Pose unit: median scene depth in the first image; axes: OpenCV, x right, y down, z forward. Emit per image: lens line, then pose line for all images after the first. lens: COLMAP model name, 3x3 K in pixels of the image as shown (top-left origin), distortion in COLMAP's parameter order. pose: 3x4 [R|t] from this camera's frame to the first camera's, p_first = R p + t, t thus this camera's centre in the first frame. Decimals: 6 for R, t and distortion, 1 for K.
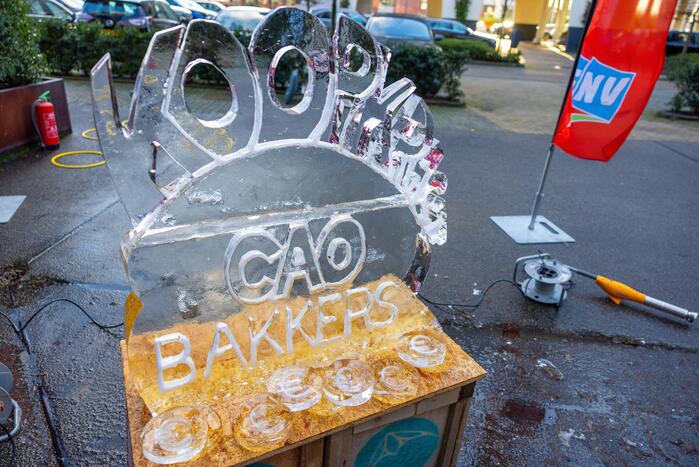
lens RADIAL K [[468.4, 0, 345.4], [0, 468.4, 229.2], [0, 0, 1]] dist [0.000971, 0.009477]
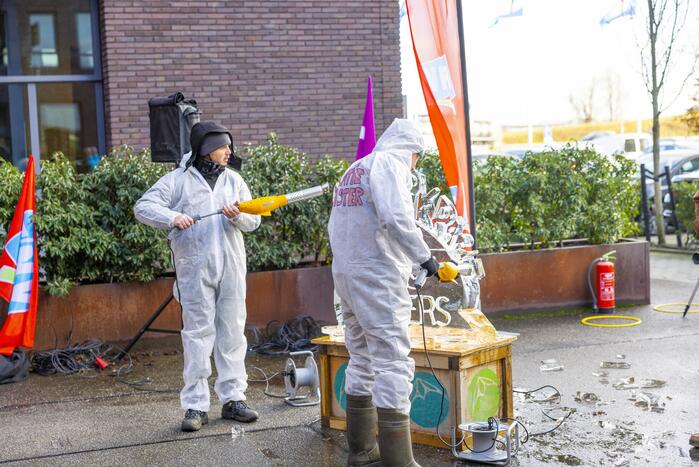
lens RADIAL K [[1193.5, 0, 347.8], [0, 1193.5, 234.5], [0, 0, 1]] dist [0.046883, 0.000000]
pose [[0.434167, -0.017723, -0.900658, 2.117436], [-0.319684, 0.931701, -0.172439, 0.414659], [0.842200, 0.362793, 0.398848, -0.635225]]
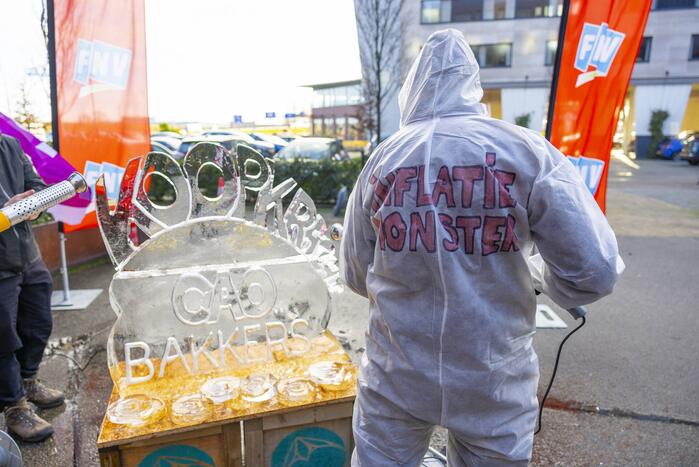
lens RADIAL K [[468.4, 0, 347.7], [0, 468.4, 232.2], [0, 0, 1]] dist [0.000971, 0.009477]
pose [[0.986458, -0.033771, -0.160499, 0.241140], [-0.004809, 0.972195, -0.234122, 0.096201], [0.163943, 0.231723, 0.958868, -0.190226]]
